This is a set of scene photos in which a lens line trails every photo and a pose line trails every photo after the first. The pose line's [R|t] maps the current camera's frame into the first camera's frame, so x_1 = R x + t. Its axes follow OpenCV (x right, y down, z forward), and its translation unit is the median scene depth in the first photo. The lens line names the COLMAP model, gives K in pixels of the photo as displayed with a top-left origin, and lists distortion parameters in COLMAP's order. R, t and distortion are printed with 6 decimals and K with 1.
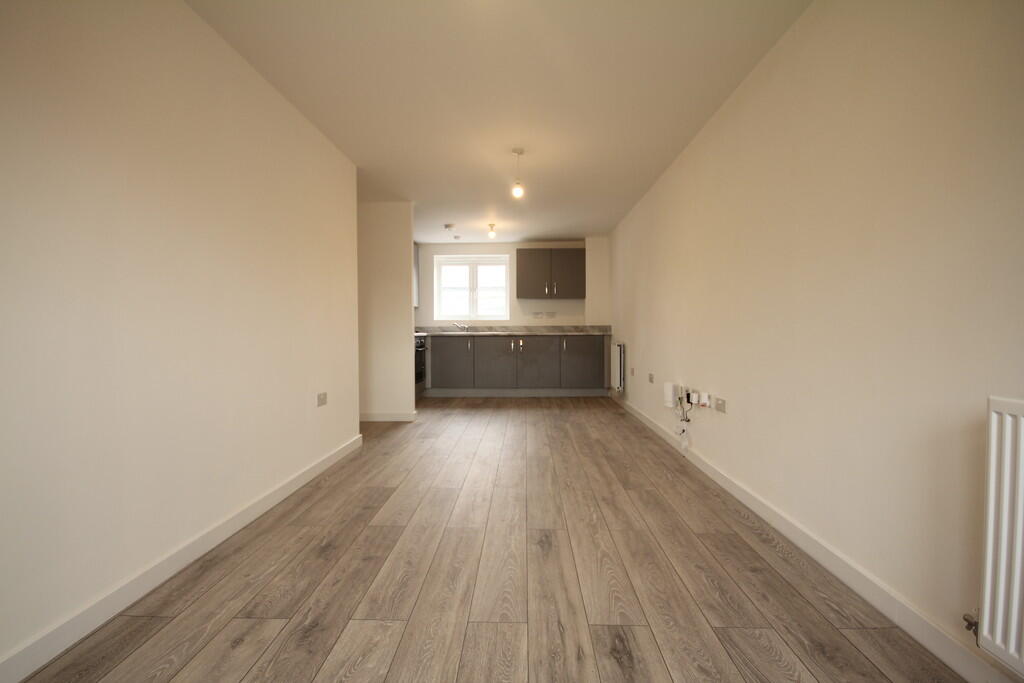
lens RADIAL K [[476.9, 0, 513.4], [0, 476.9, 342.0], [0, 0, 1]] dist [0.002537, -0.000391]
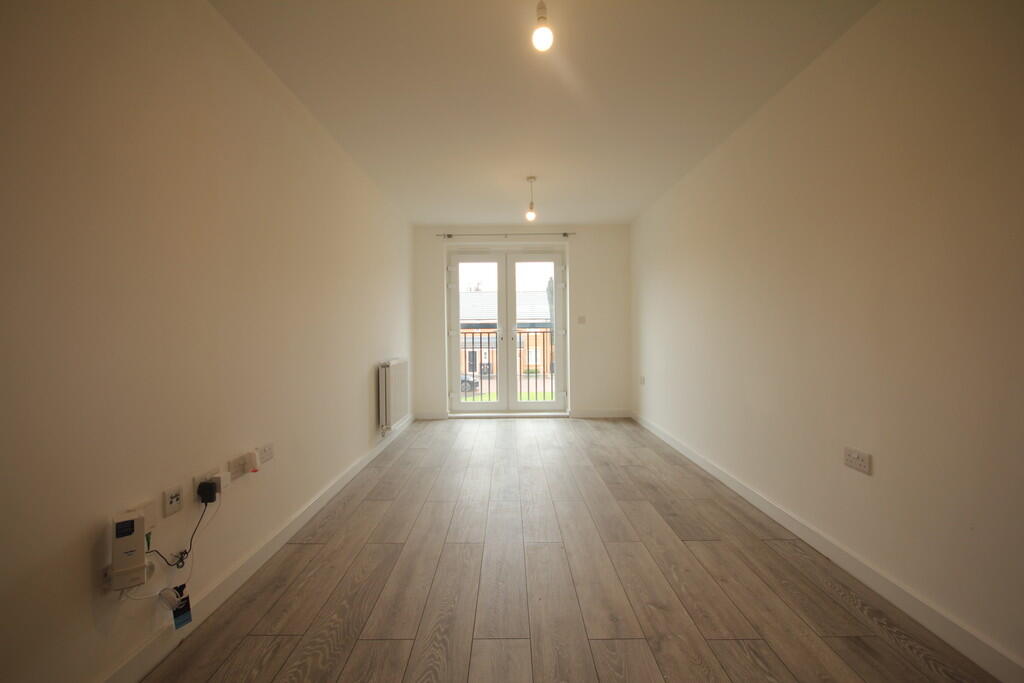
lens RADIAL K [[476.9, 0, 511.1], [0, 476.9, 339.0], [0, 0, 1]] dist [0.002537, -0.000391]
pose [[-0.999418, 0.015182, -0.030552, 0.086556], [0.013979, 0.999133, 0.039209, -0.094604], [0.031121, 0.038759, -0.998764, 2.292885]]
